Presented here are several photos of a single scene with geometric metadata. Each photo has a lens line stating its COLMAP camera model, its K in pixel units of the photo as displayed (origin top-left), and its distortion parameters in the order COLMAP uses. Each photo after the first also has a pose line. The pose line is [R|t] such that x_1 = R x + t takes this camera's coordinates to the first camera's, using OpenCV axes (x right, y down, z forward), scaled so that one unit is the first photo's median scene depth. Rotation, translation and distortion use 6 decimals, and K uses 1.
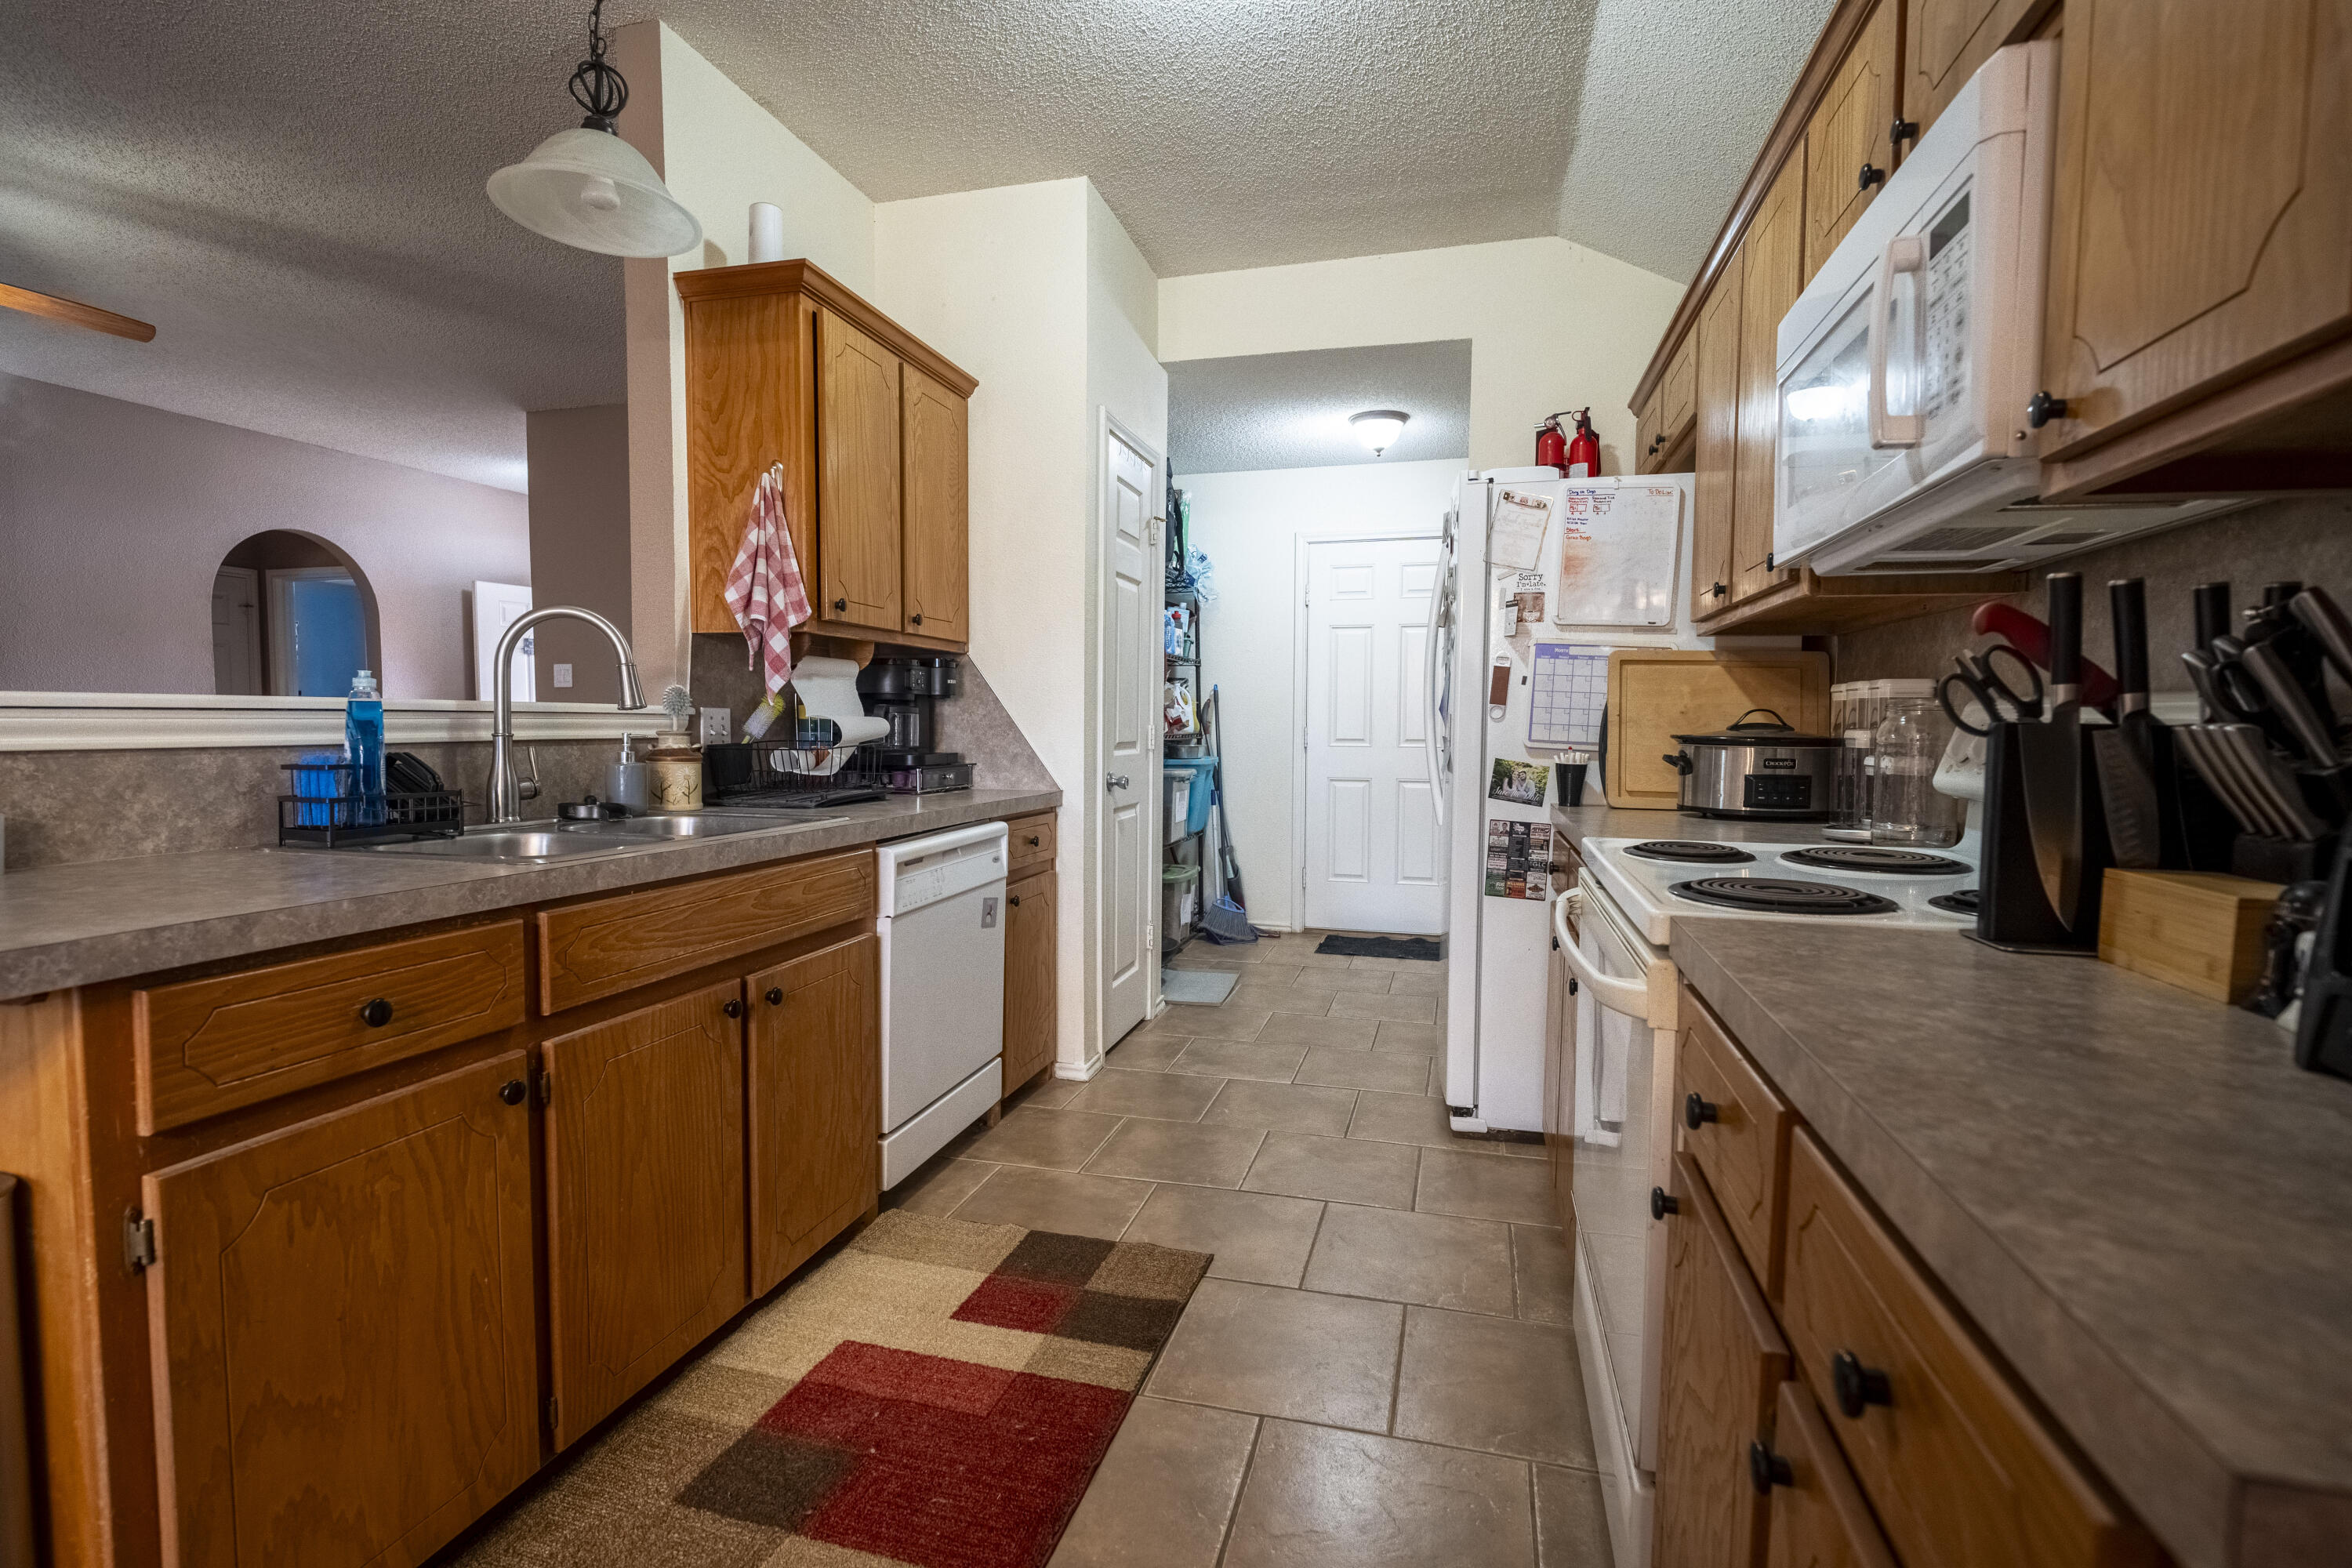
lens RADIAL K [[1095.0, 0, 1175.8], [0, 1095.0, 790.0], [0, 0, 1]] dist [0.001458, -0.003155]
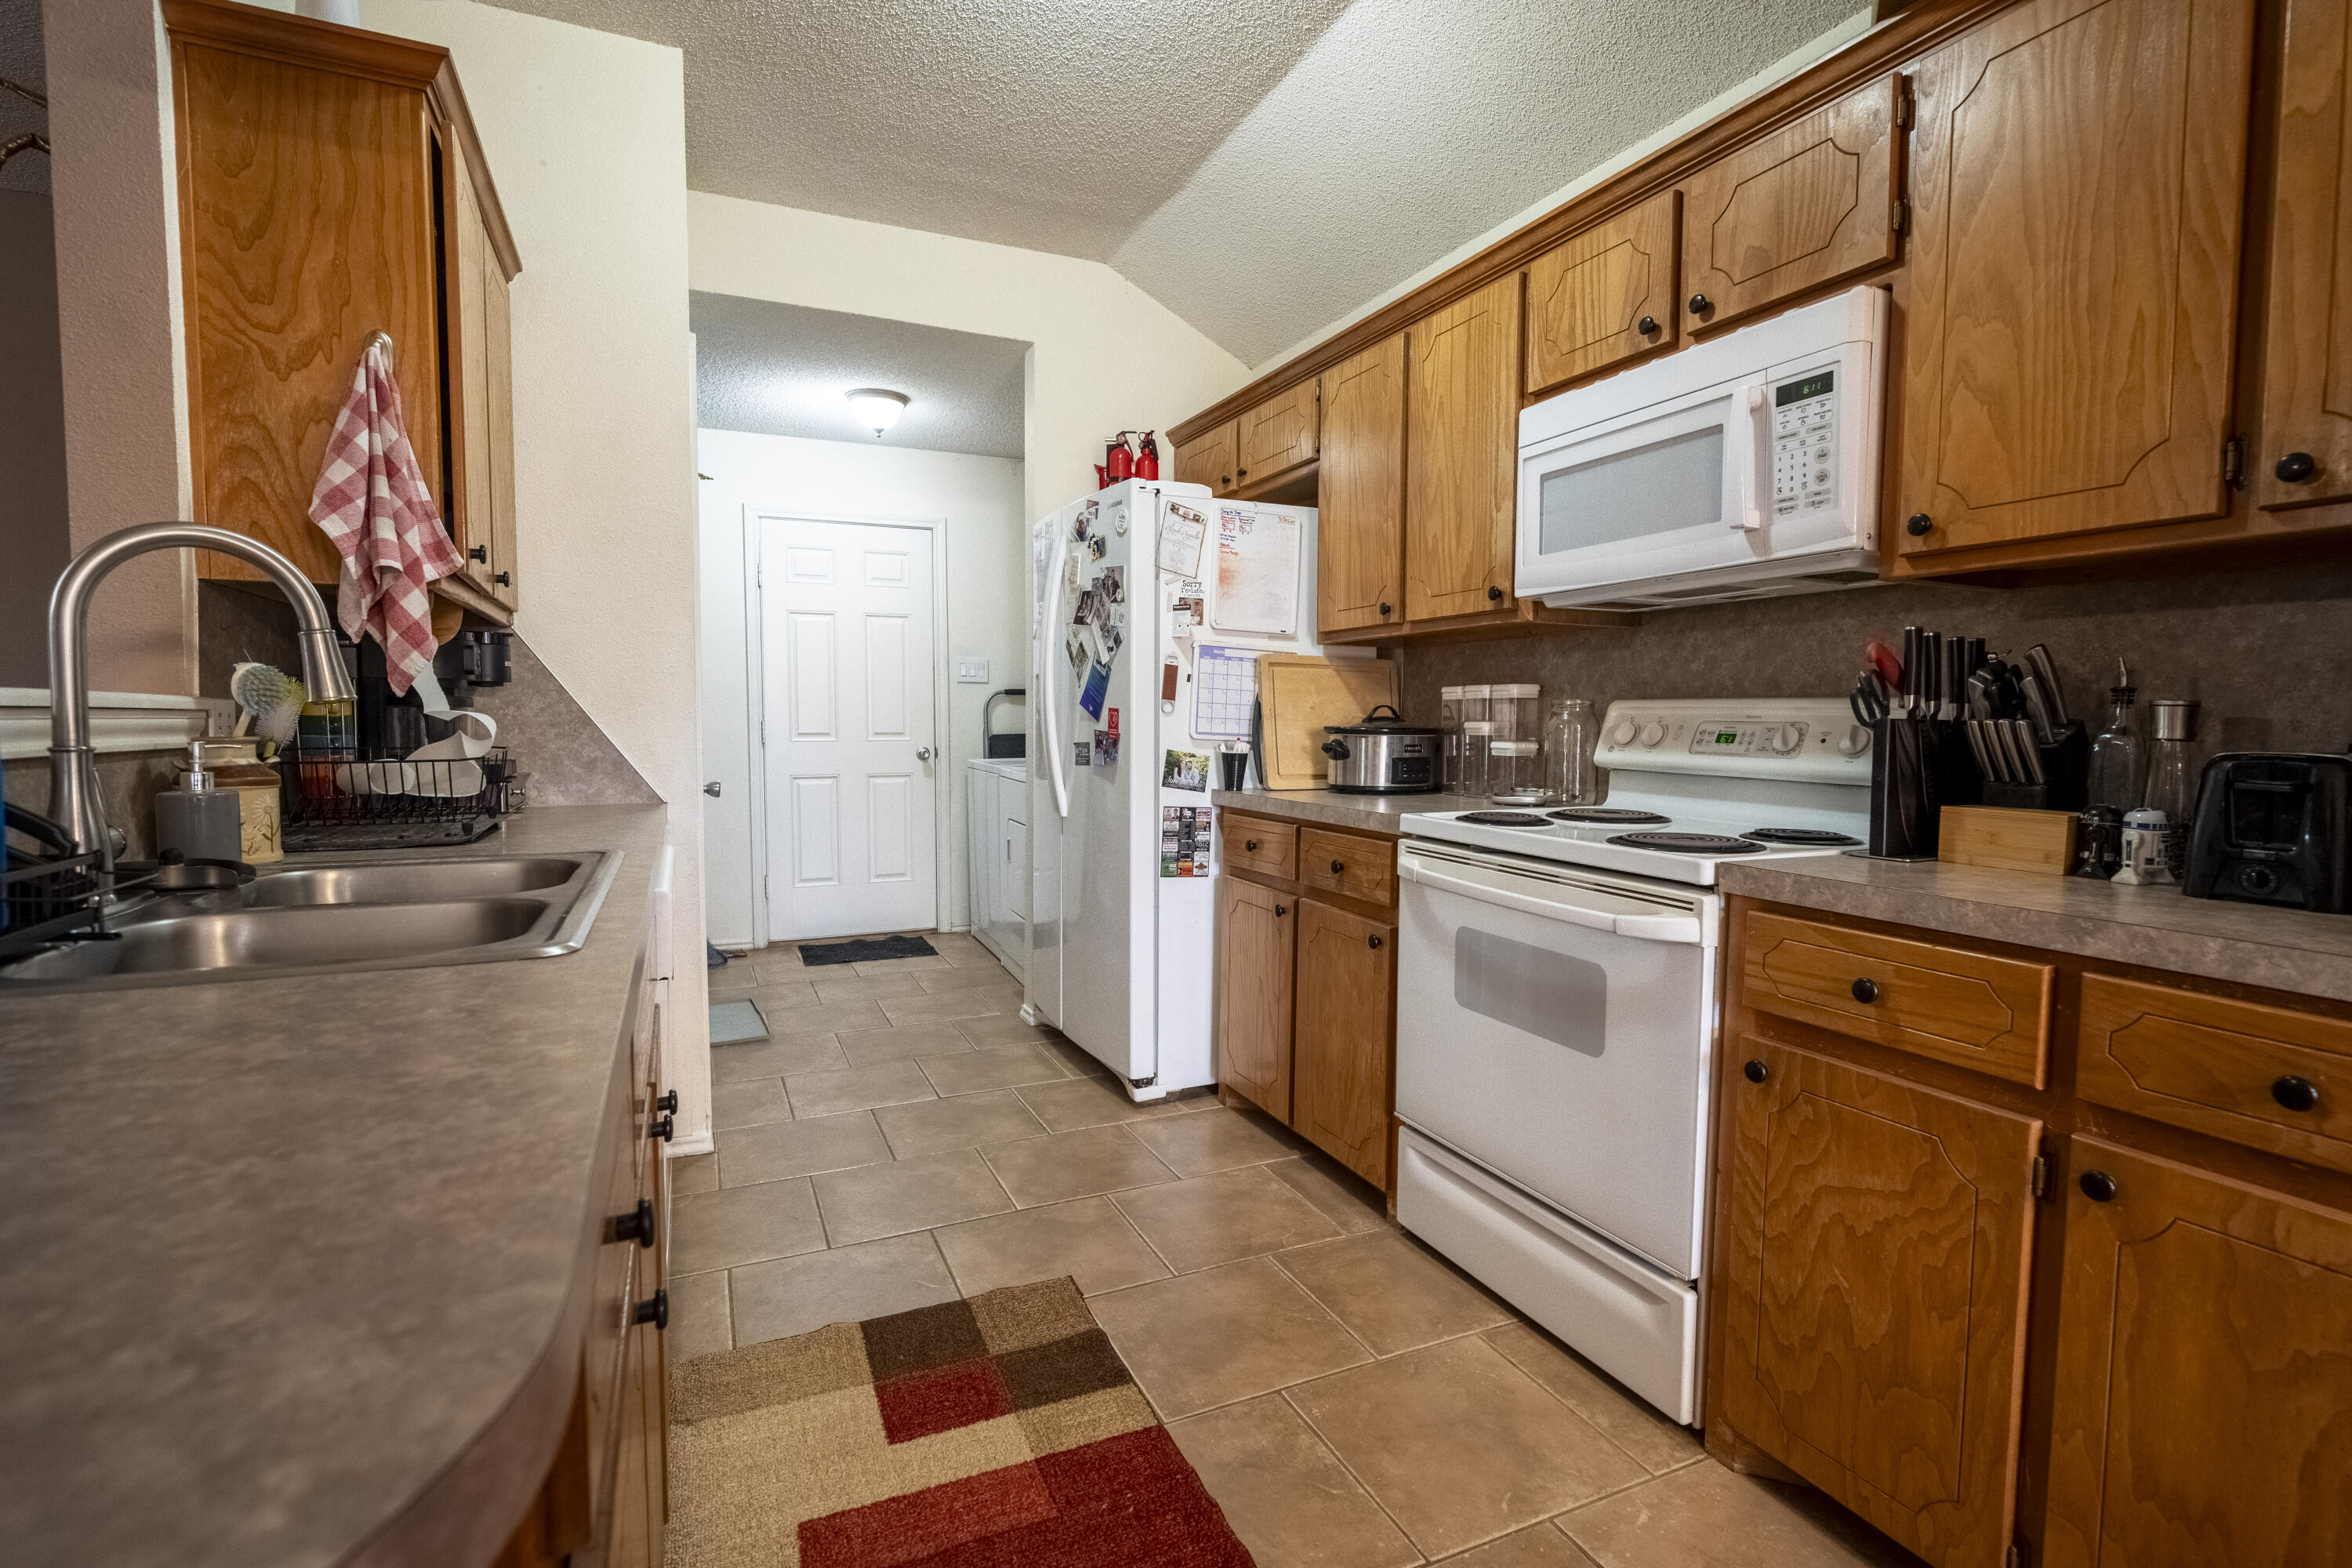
lens RADIAL K [[1095.0, 0, 1190.9], [0, 1095.0, 786.3], [0, 0, 1]] dist [0.001458, -0.003155]
pose [[0.771659, -0.044887, 0.634451, -0.385385], [0.041633, 0.998932, 0.020036, -0.013828], [-0.634673, 0.010953, 0.772703, 0.156134]]
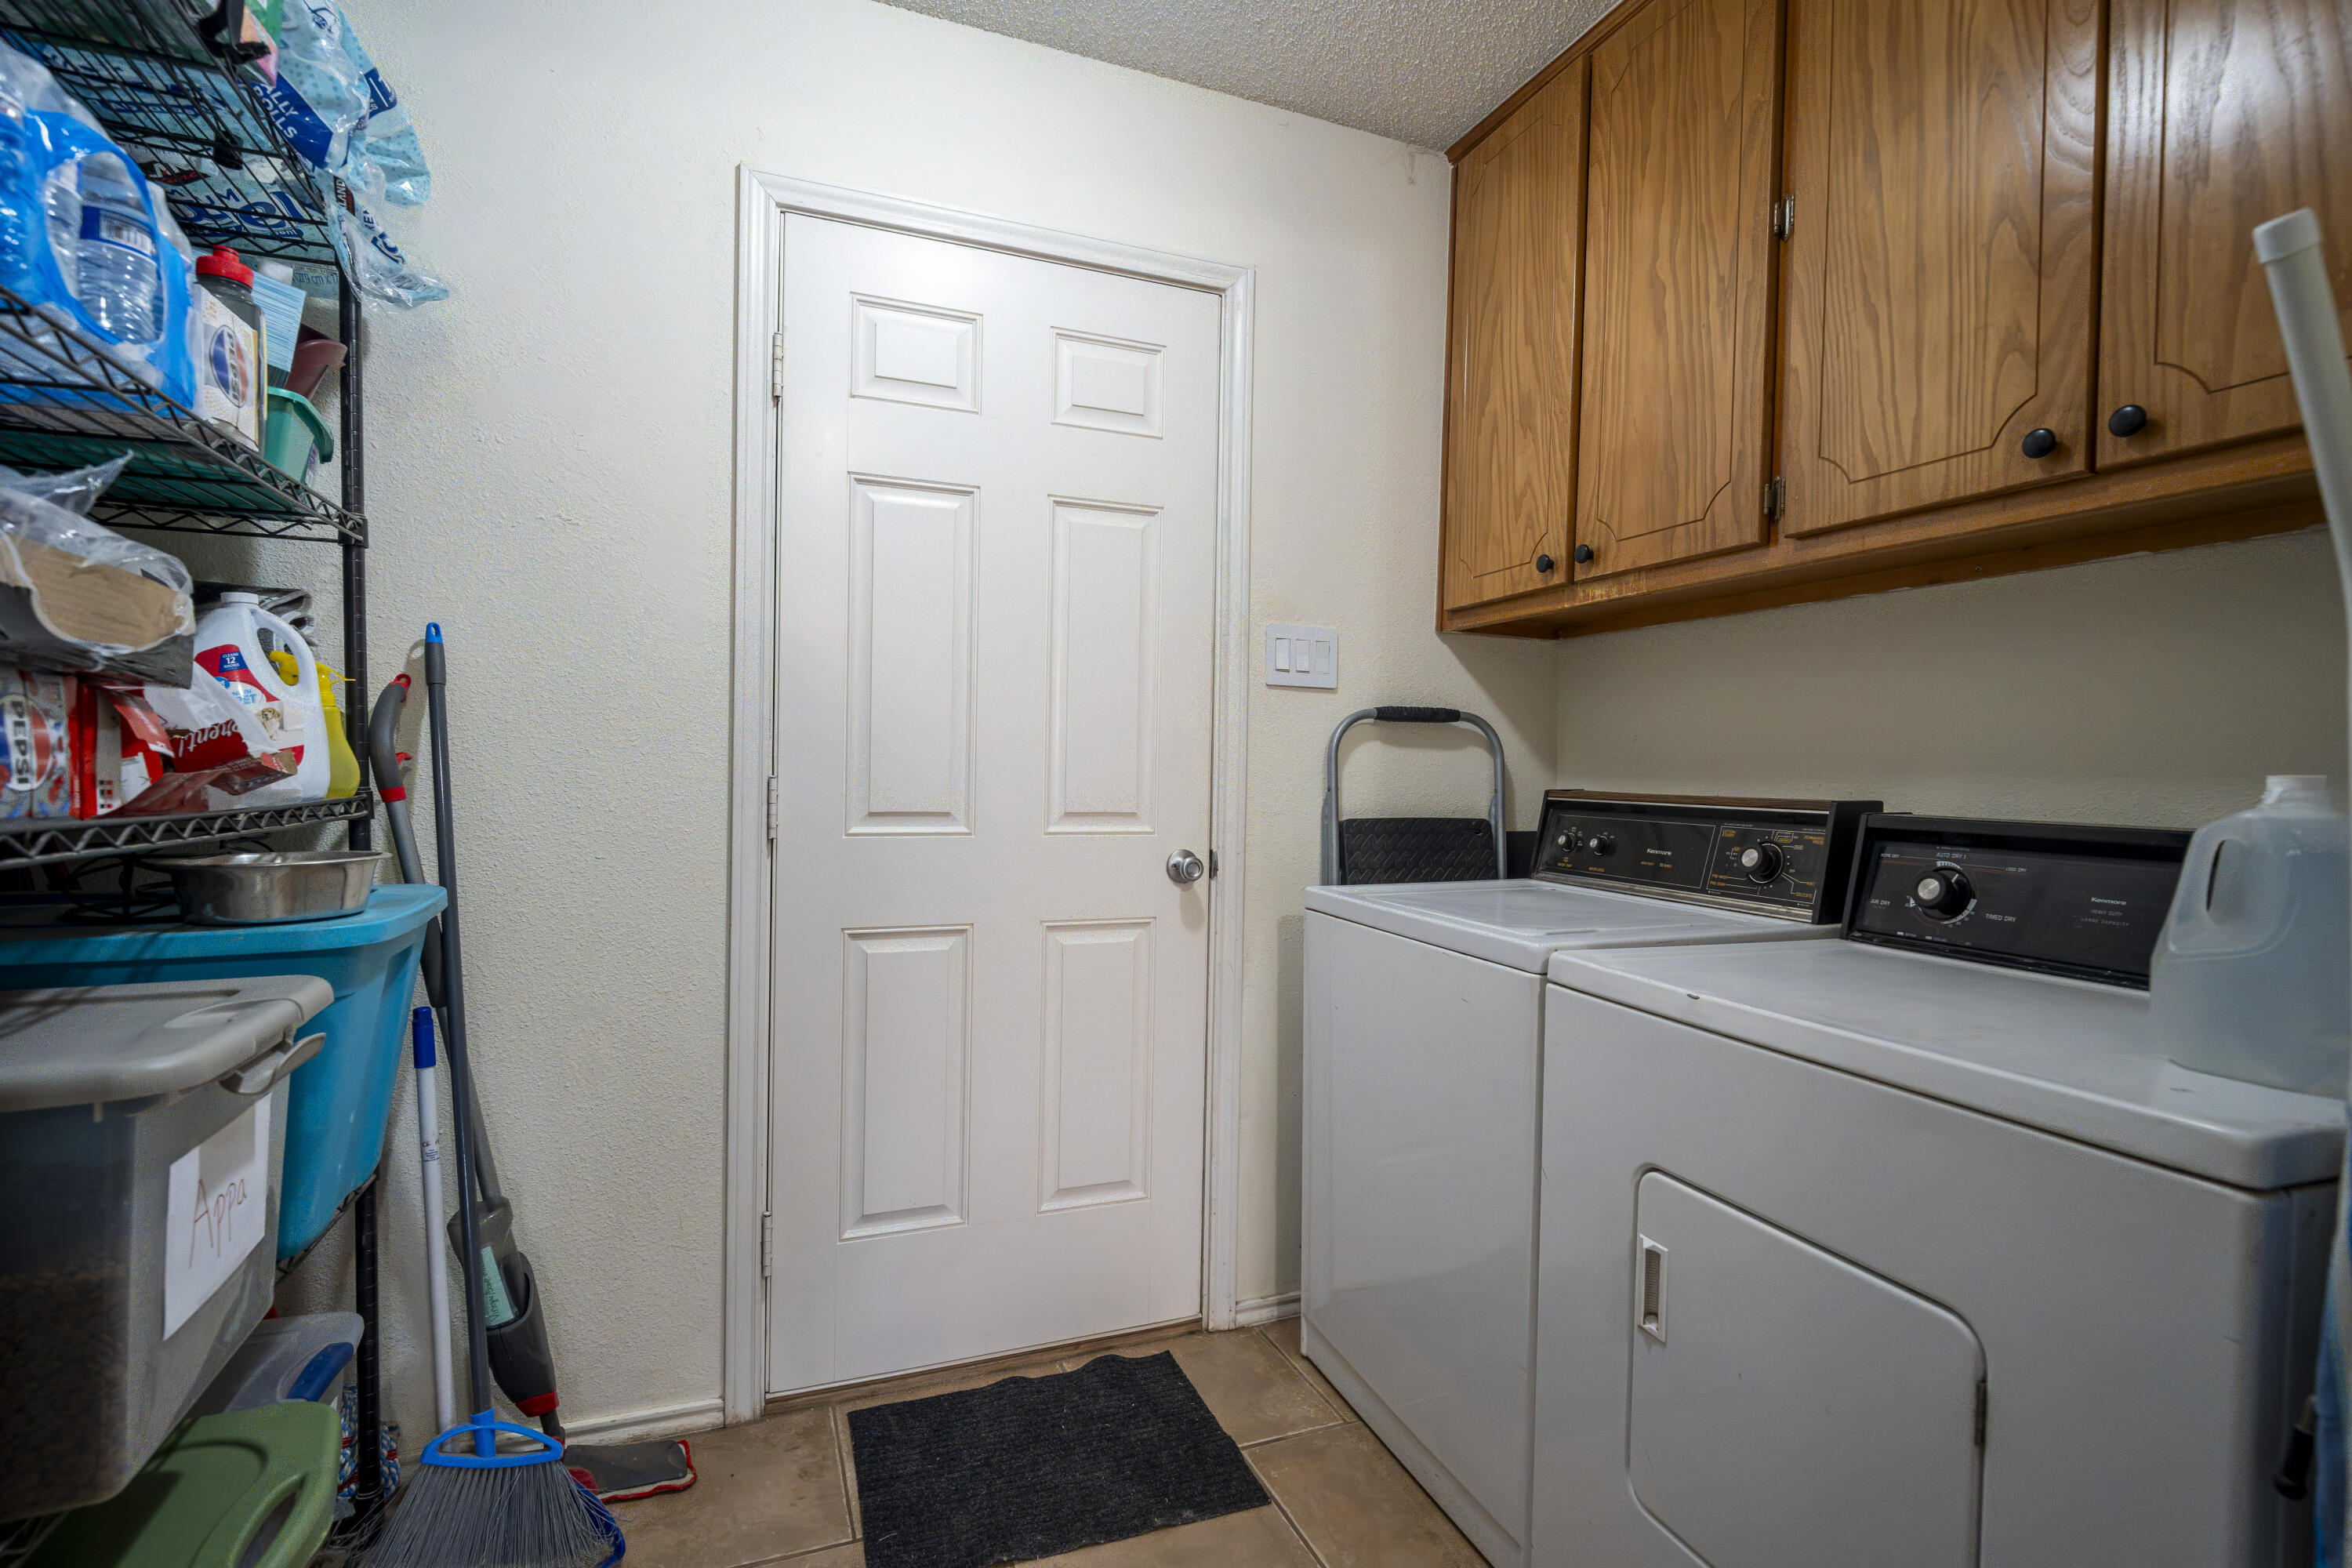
lens RADIAL K [[1095.0, 0, 1179.8], [0, 1095.0, 781.0], [0, 0, 1]] dist [0.001458, -0.003155]
pose [[0.793836, 0.001791, 0.608130, 0.037513], [0.025219, 0.999039, -0.035862, -0.086636], [-0.607609, 0.043804, 0.793027, 1.394753]]
